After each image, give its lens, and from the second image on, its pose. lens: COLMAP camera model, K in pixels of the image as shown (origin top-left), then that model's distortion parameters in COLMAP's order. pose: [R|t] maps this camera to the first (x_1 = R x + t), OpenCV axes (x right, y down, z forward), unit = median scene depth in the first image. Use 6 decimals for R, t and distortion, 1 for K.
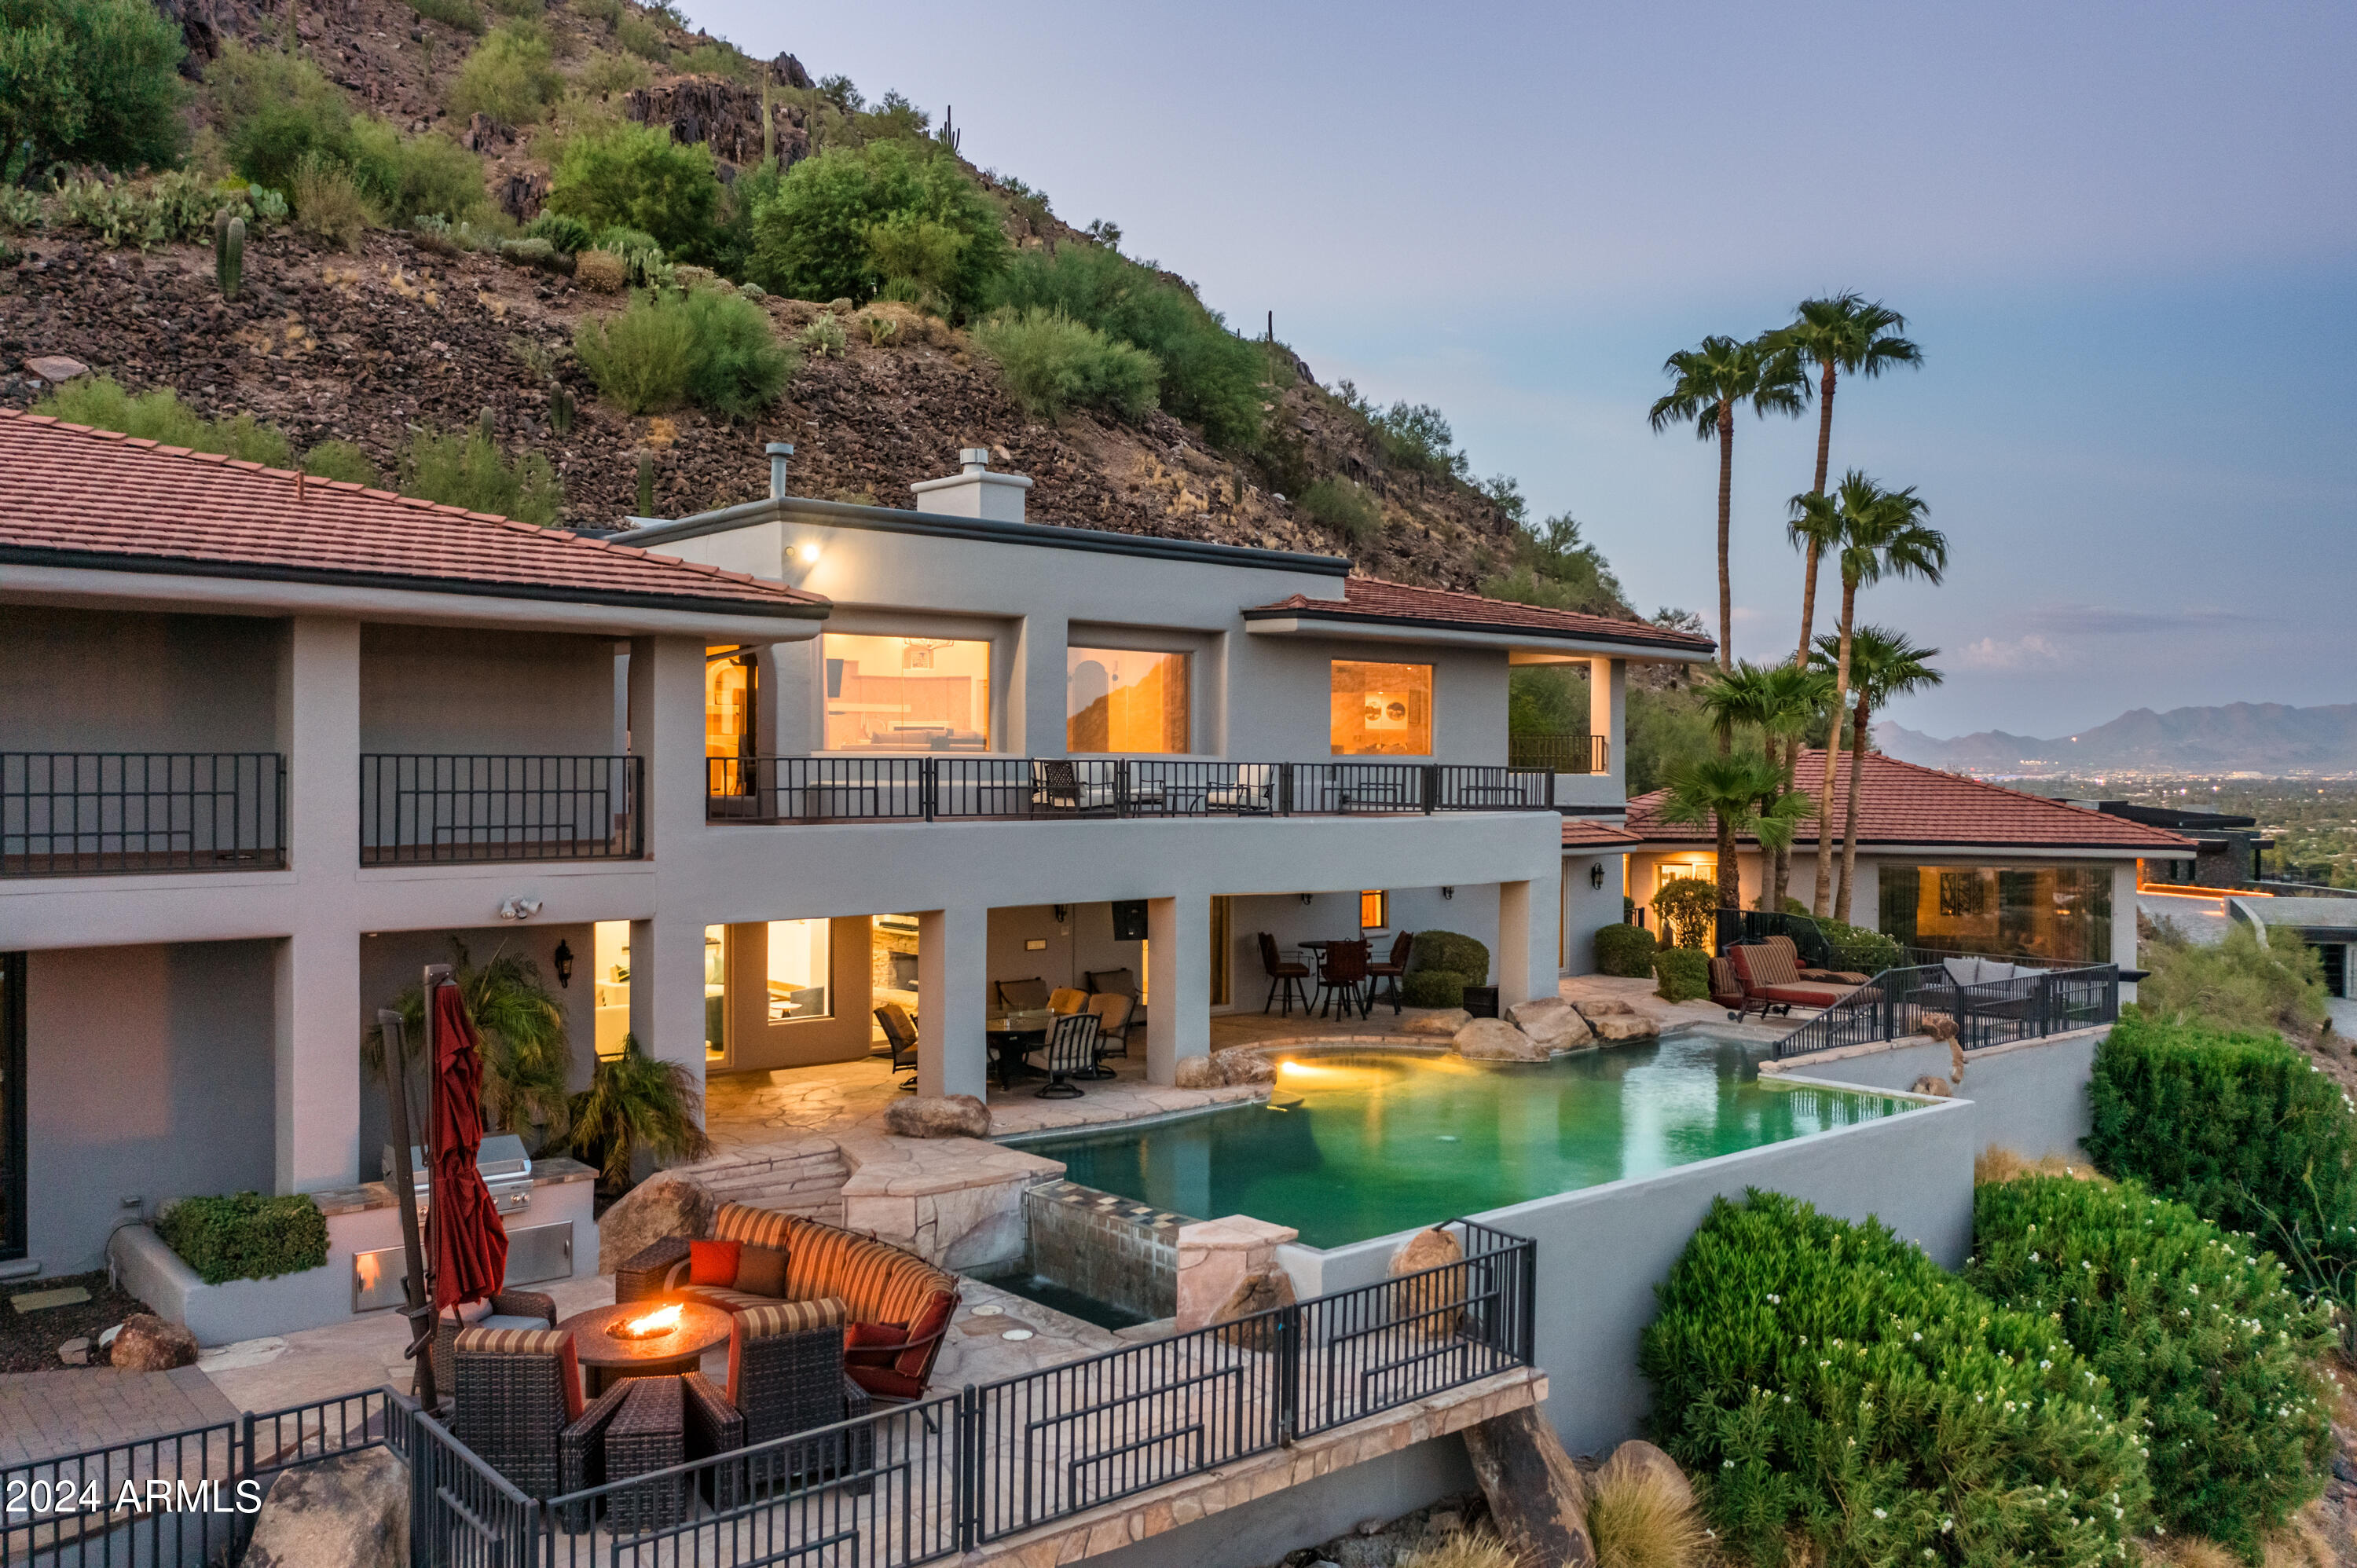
lens RADIAL K [[1907.4, 0, 1190.5], [0, 1907.4, 687.1], [0, 0, 1]] dist [-0.009834, 0.002709]
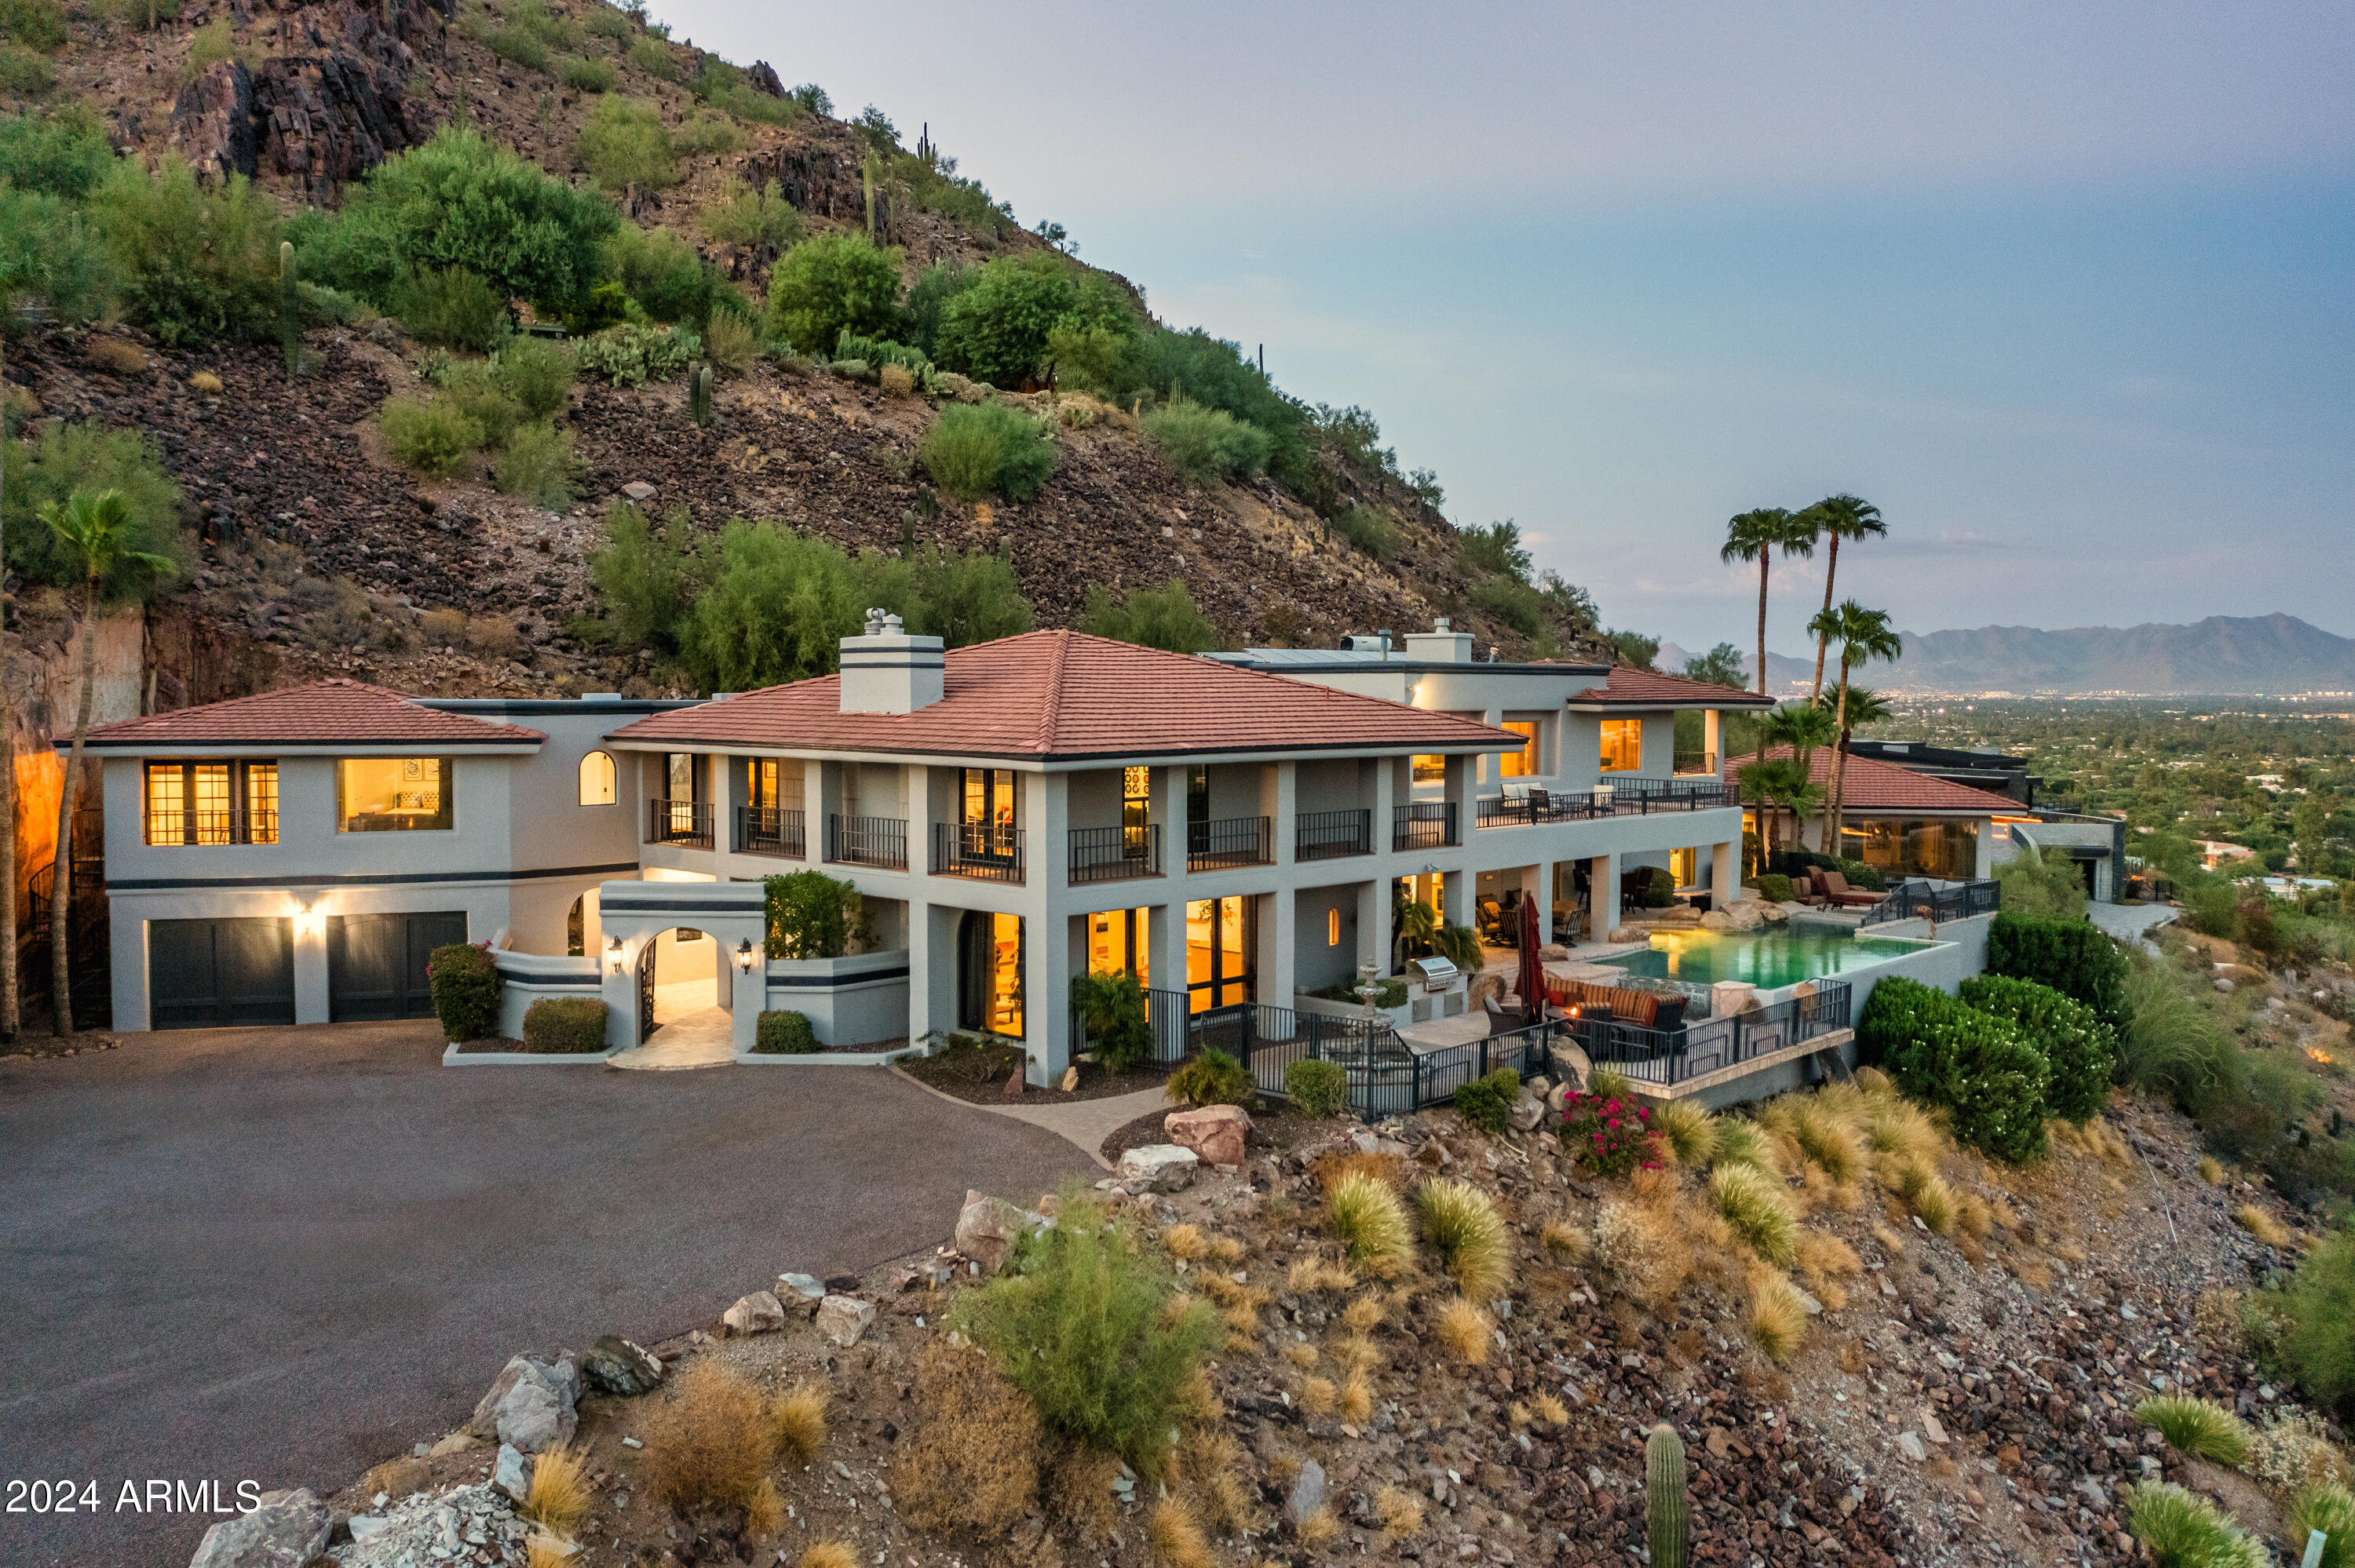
lens RADIAL K [[1905.7, 0, 1189.5], [0, 1905.7, 687.2], [0, 0, 1]] dist [-0.009834, 0.002709]
pose [[0.994467, -0.001951, 0.105034, -0.290577], [-0.002445, 0.999127, 0.041708, -0.069276], [-0.105023, -0.041734, 0.993594, -0.445857]]
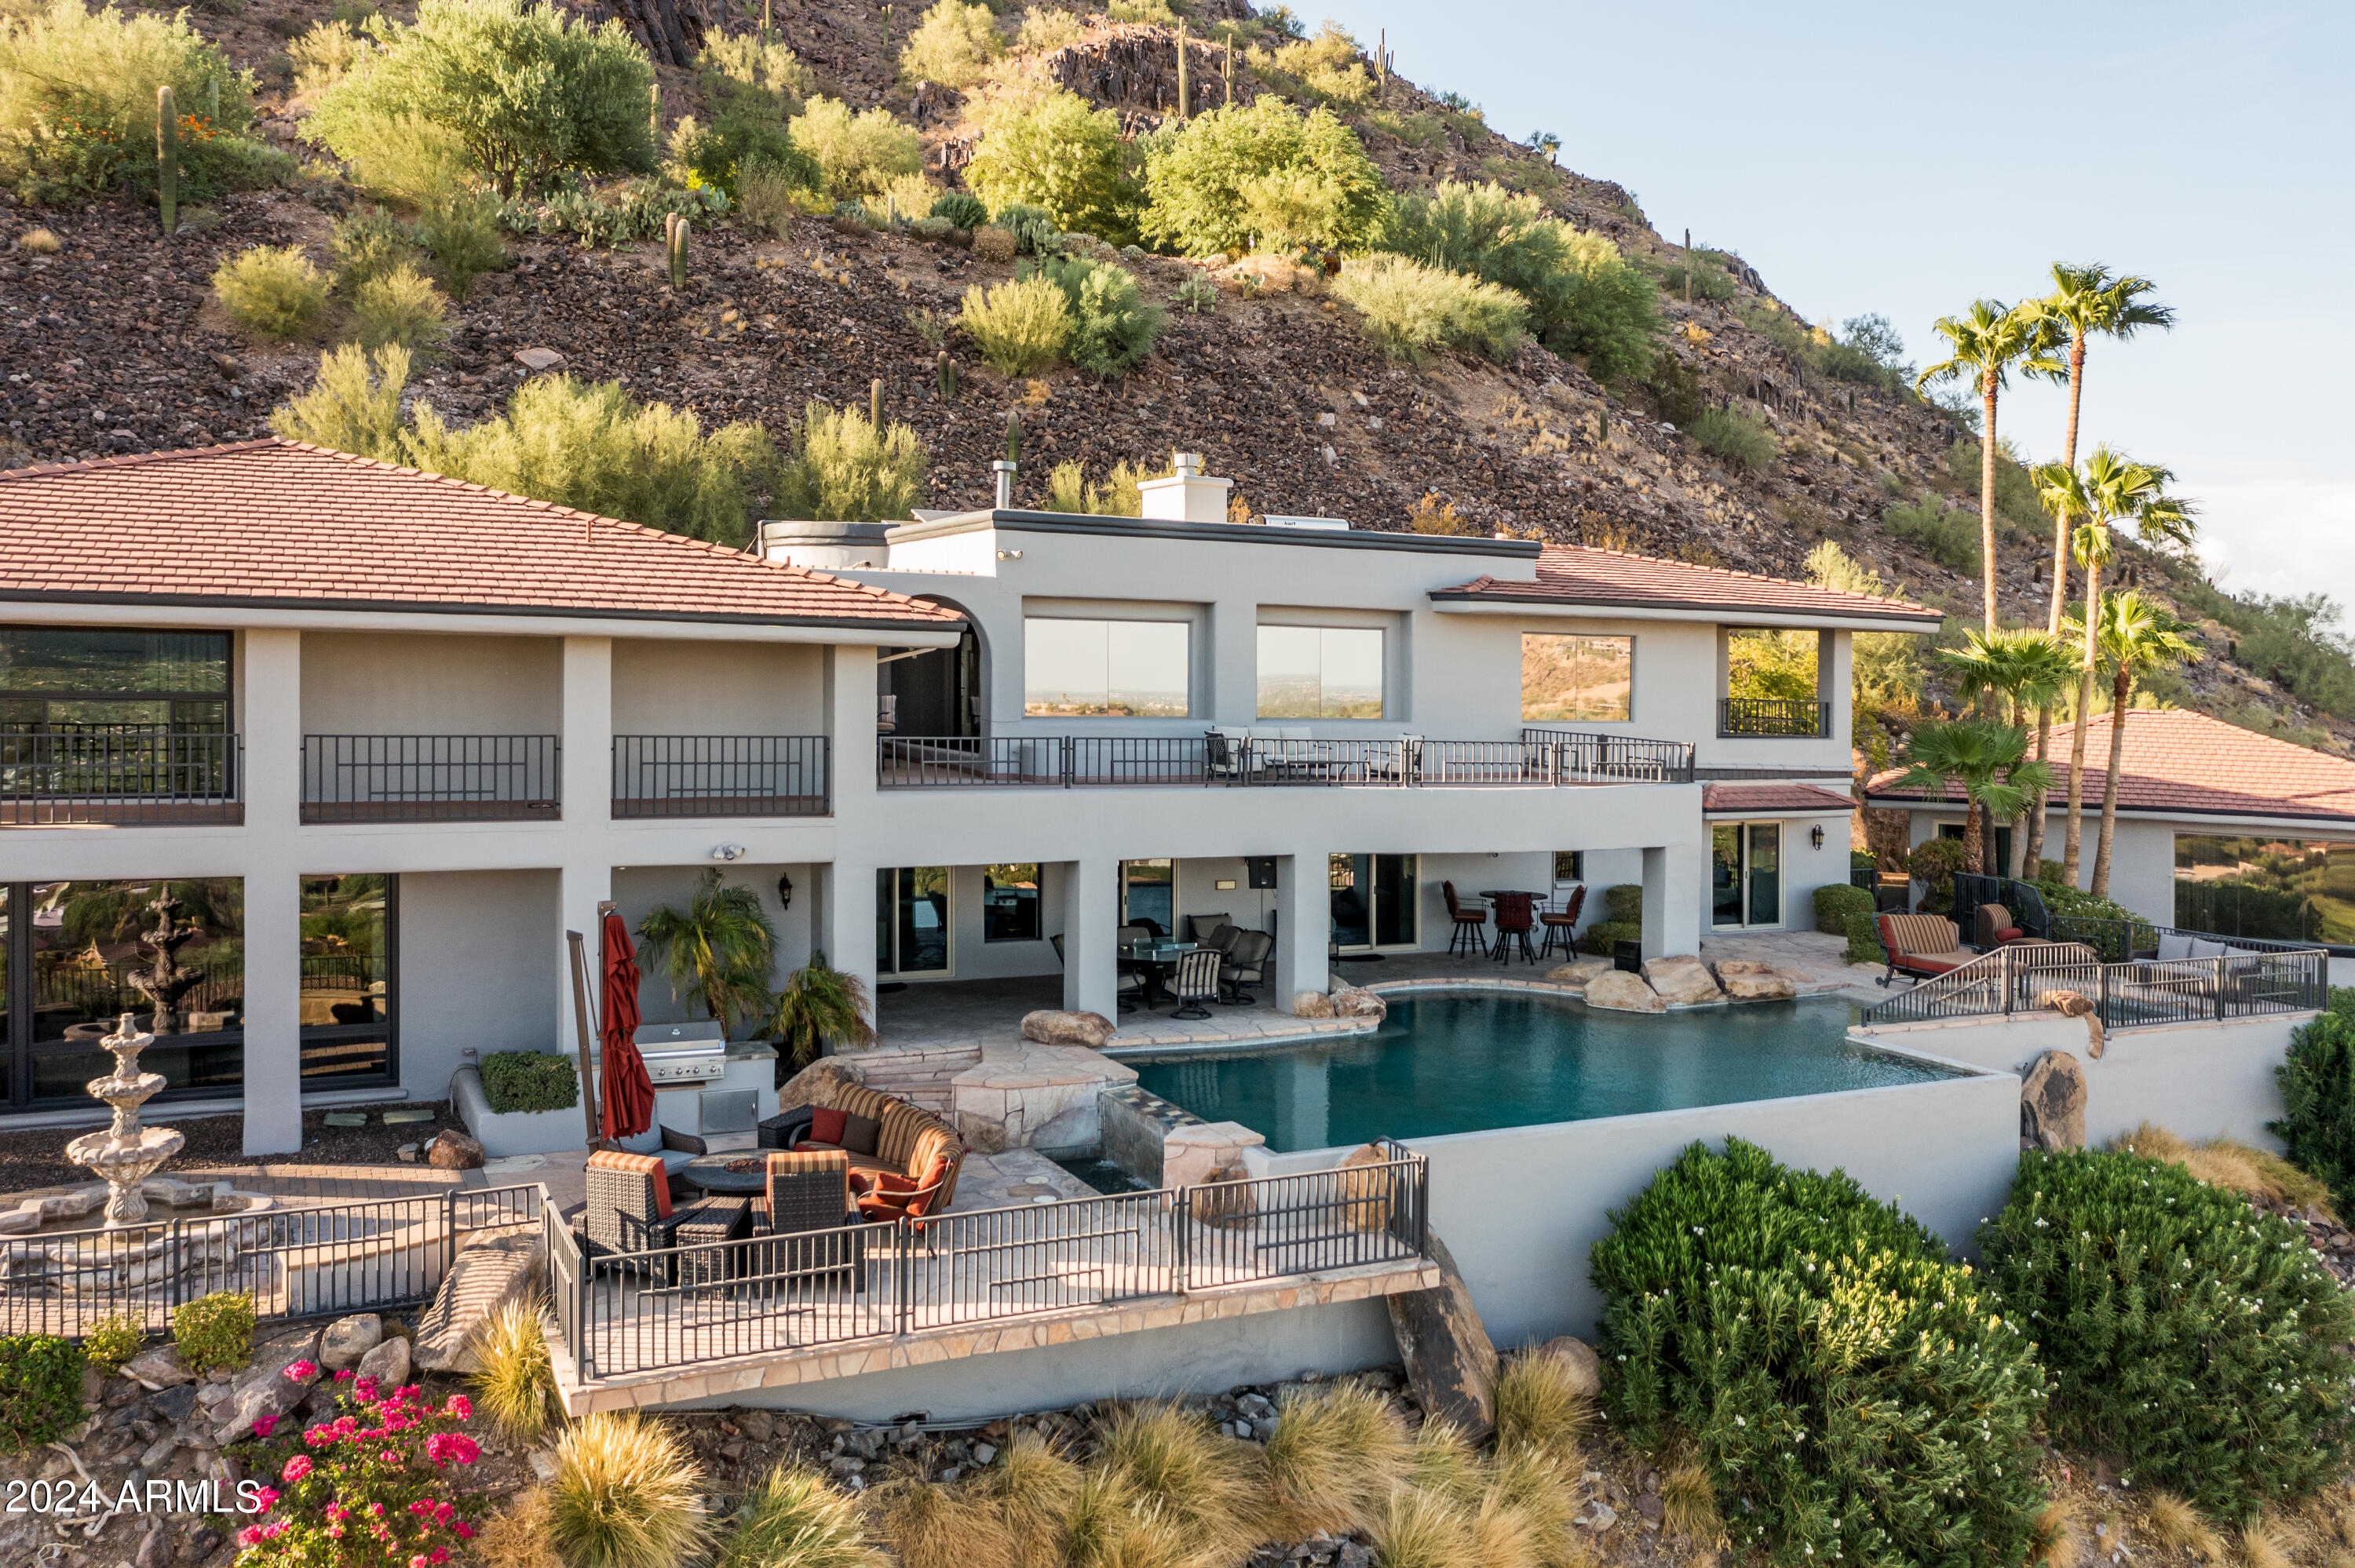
lens RADIAL K [[1942.4, 0, 1169.7], [0, 1942.4, 597.2], [0, 0, 1]] dist [-0.012098, 0.007907]
pose [[0.966614, 0.007570, -0.256124, 0.091652], [-0.006731, 0.999969, 0.004151, -0.021815], [0.256148, -0.002289, 0.966635, -0.072642]]
